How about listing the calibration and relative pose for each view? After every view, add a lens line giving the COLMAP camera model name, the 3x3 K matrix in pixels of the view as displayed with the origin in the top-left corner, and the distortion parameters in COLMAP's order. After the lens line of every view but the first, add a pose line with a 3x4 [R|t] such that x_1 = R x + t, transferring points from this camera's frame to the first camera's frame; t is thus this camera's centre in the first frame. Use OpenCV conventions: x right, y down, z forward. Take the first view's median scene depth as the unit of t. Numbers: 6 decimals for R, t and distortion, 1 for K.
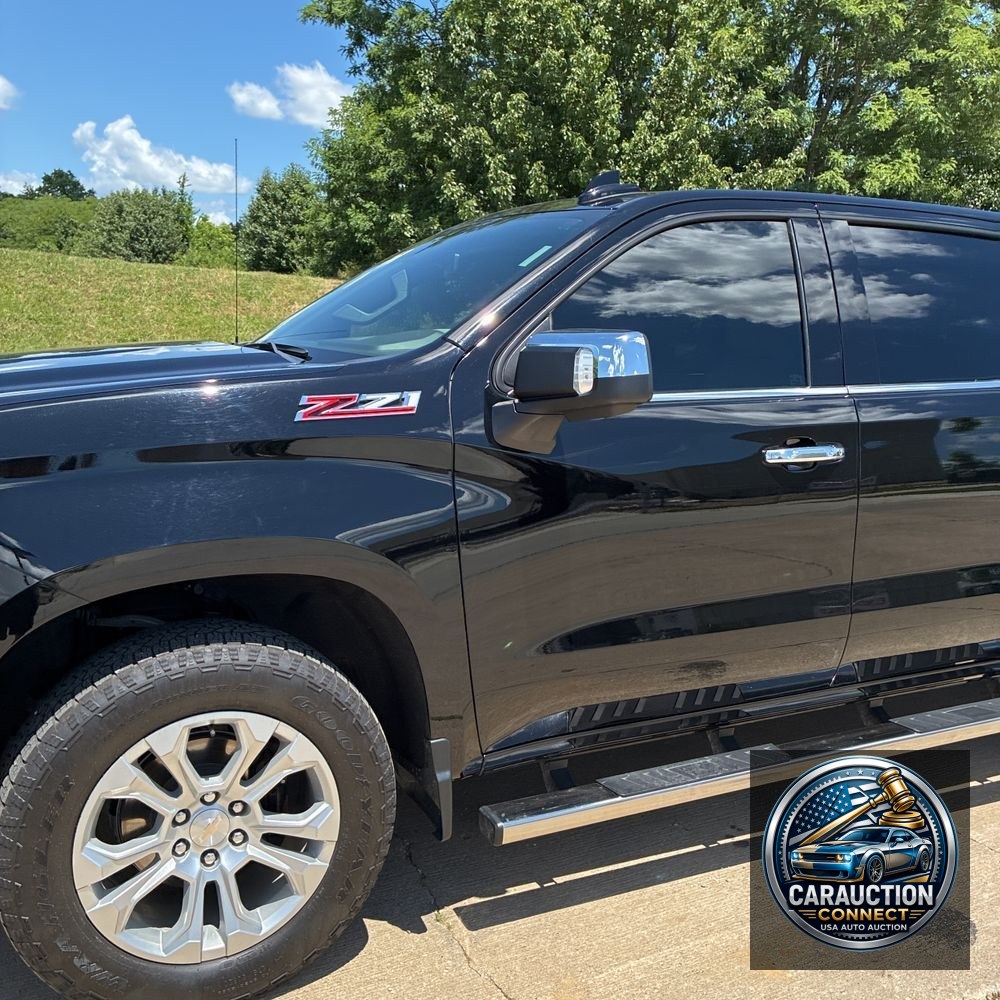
lens RADIAL K [[1040.8, 0, 489.5], [0, 1040.8, 519.3], [0, 0, 1]] dist [0.026216, 0.000016]
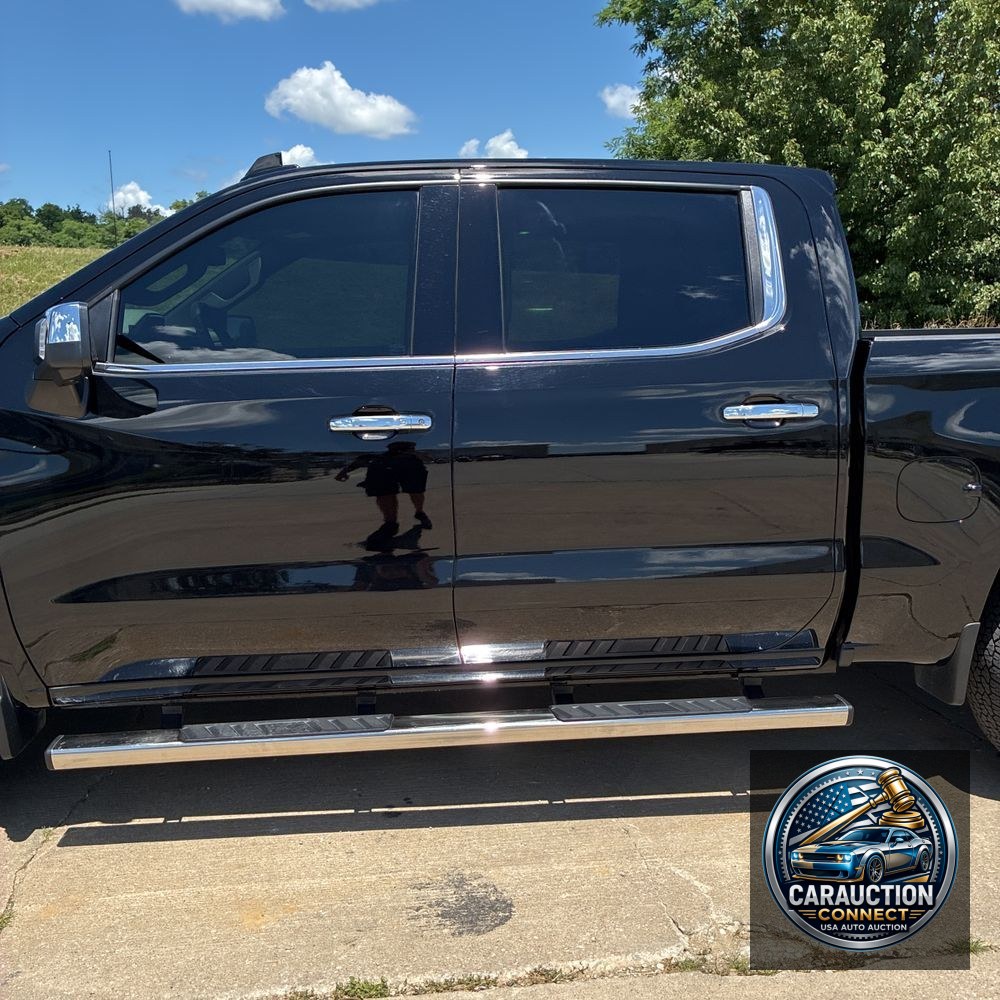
lens RADIAL K [[1040.8, 0, 489.5], [0, 1040.8, 519.3], [0, 0, 1]] dist [0.026216, 0.000016]
pose [[0.937725, 0.034999, -0.345610, 0.130039], [-0.034543, 0.999375, 0.007482, 0.003454], [0.345656, 0.004922, 0.938348, 0.017754]]
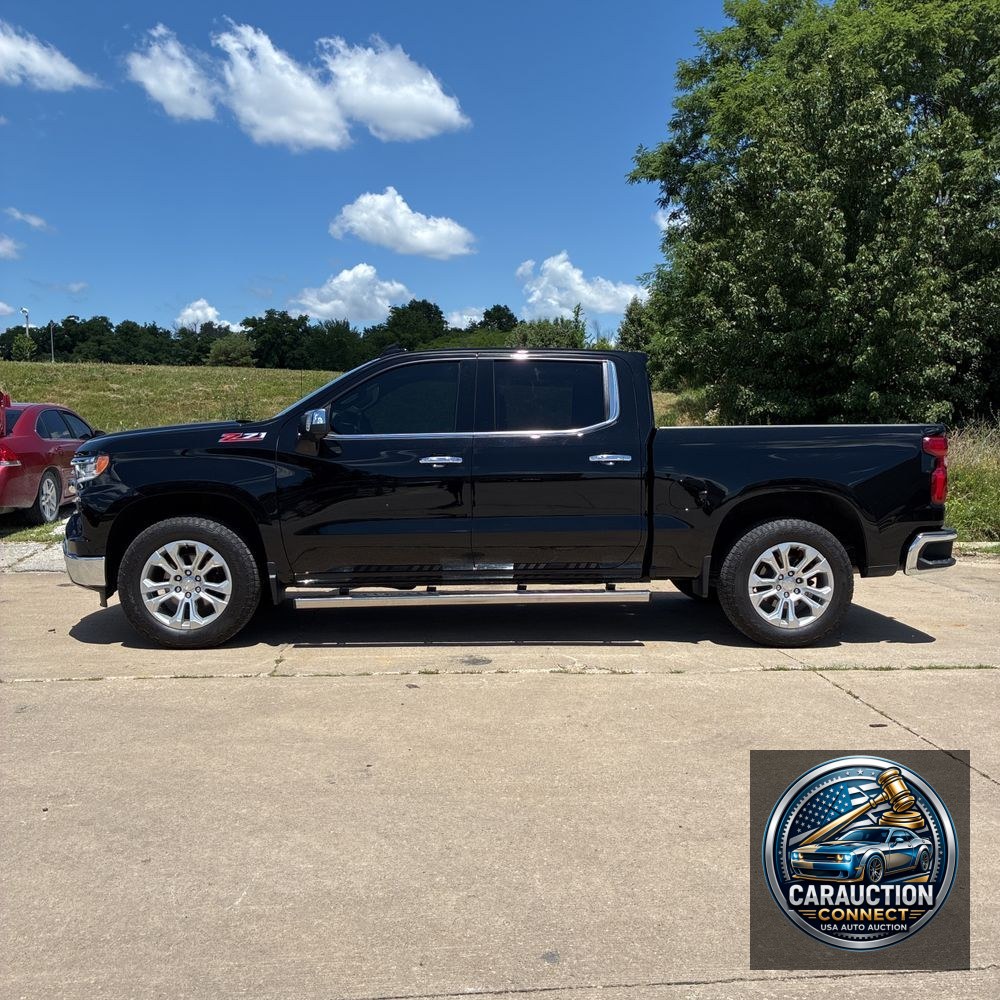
lens RADIAL K [[1078.2, 0, 505.1], [0, 1078.2, 528.7], [0, 0, 1]] dist [0.021027, 0.054035]
pose [[0.923898, 0.010668, -0.382490, 0.237012], [-0.049051, 0.994666, -0.090740, 0.052767], [0.379482, 0.102596, 0.919493, -0.200472]]
